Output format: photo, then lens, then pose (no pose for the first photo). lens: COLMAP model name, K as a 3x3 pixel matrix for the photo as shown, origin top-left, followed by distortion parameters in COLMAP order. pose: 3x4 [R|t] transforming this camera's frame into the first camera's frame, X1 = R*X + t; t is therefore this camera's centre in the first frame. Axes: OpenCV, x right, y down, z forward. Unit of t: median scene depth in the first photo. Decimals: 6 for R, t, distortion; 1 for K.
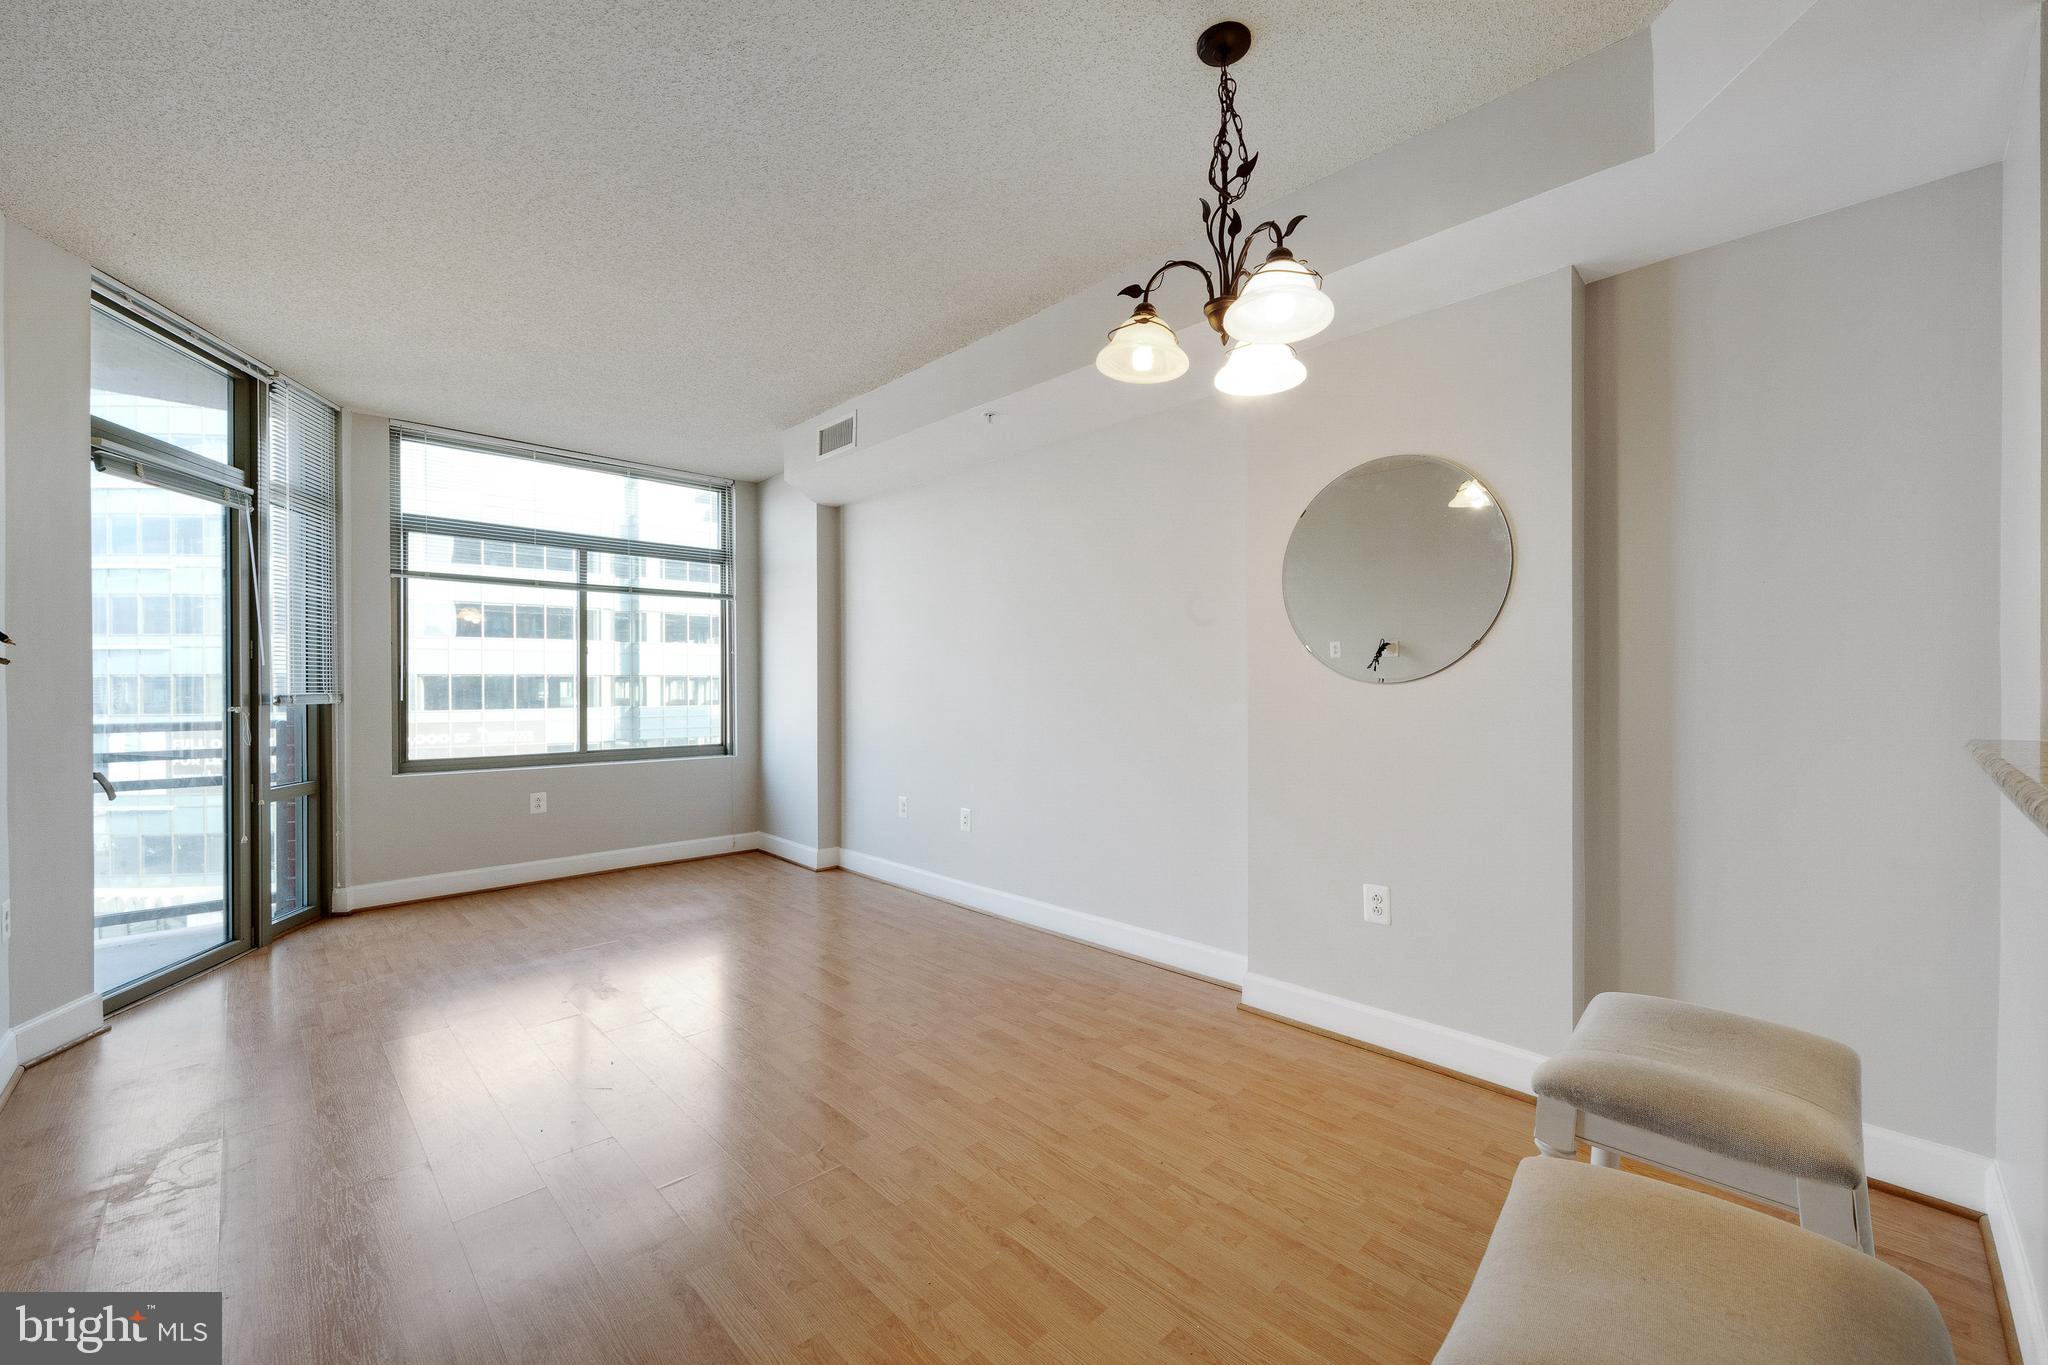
lens RADIAL K [[818.3, 0, 1024.5], [0, 818.3, 686.3], [0, 0, 1]] dist [0.000161, 0.000186]
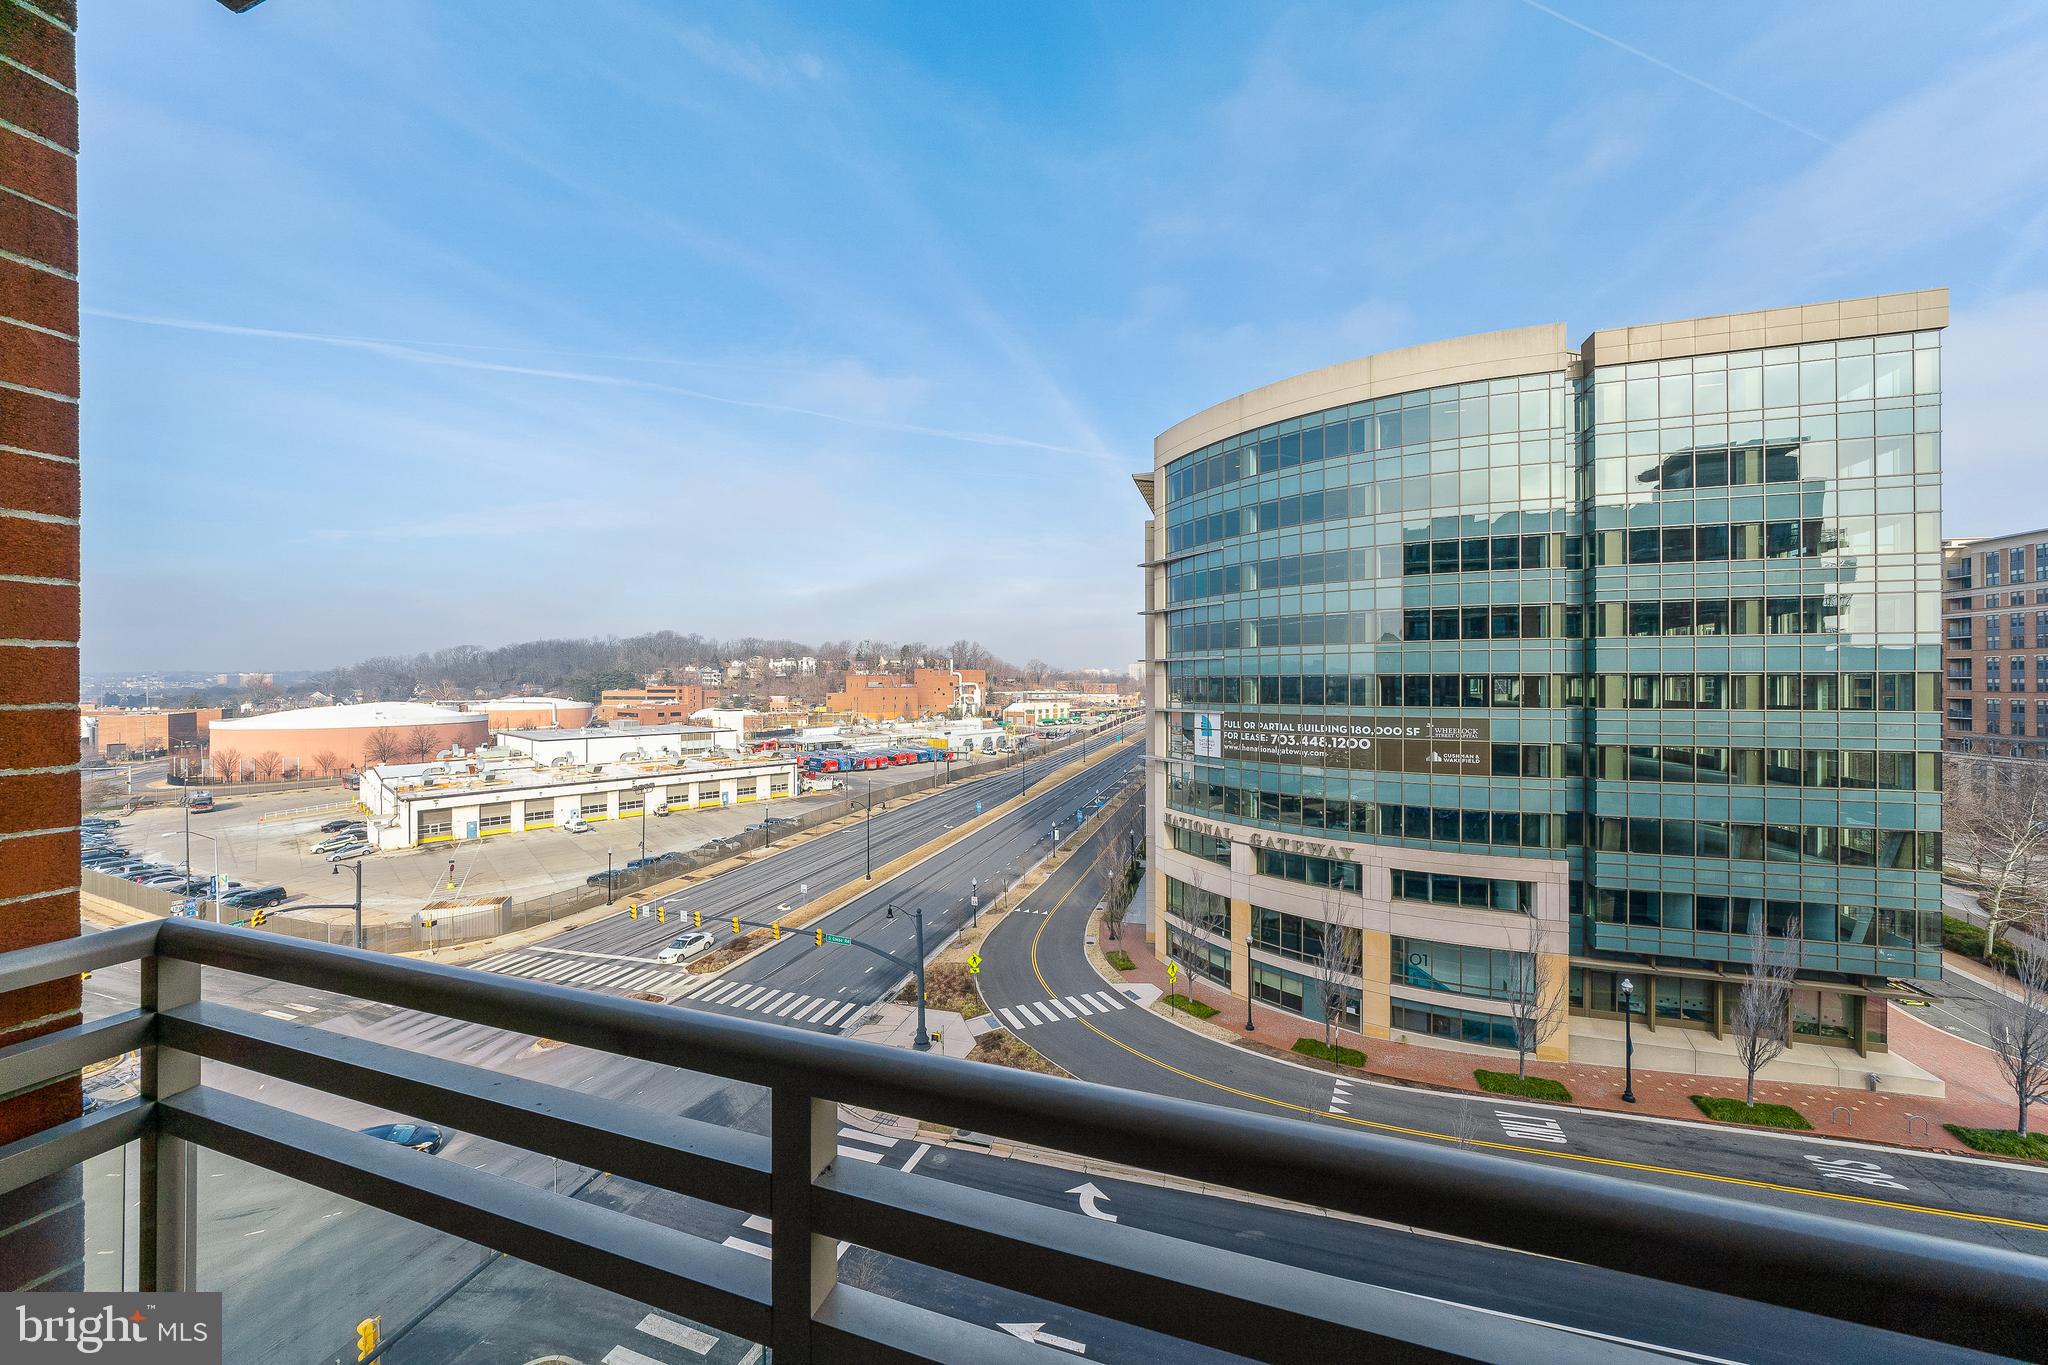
lens RADIAL K [[705.9, 0, 1020.8], [0, 705.9, 682.3], [0, 0, 1]] dist [-0.002822, -0.000146]
pose [[0.473479, 0.003013, -0.880800, -0.927133], [-0.002497, 0.999995, 0.002079, -0.044073], [0.880802, 0.001215, 0.473484, 0.742520]]
